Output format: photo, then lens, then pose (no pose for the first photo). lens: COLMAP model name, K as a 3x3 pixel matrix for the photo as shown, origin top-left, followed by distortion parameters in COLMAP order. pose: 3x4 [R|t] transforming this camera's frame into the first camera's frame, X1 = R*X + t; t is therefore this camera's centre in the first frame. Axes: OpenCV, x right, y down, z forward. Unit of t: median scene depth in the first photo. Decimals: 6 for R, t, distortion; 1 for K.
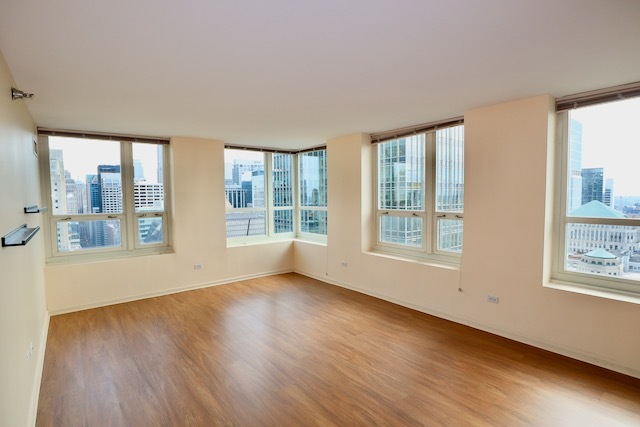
lens RADIAL K [[328.3, 0, 316.6], [0, 328.3, 216.3], [0, 0, 1]] dist [0.000137, 0.002925]
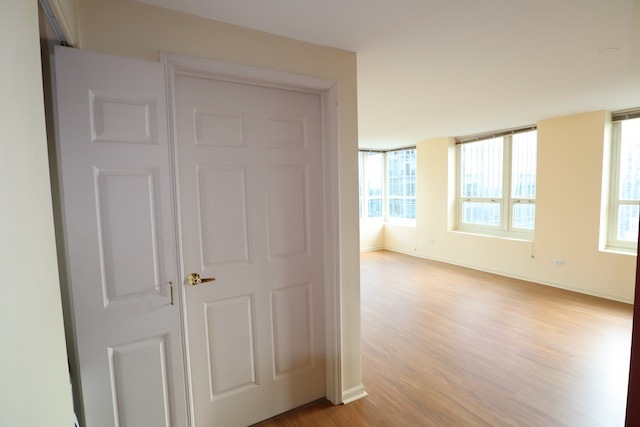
lens RADIAL K [[328.3, 0, 322.8], [0, 328.3, 215.6], [0, 0, 1]] dist [0.000137, 0.002925]
pose [[0.991124, 0.000131, -0.132939, -0.195204], [0.002480, 0.999807, 0.019477, 0.026896], [0.132916, -0.019634, 0.990933, -0.367145]]
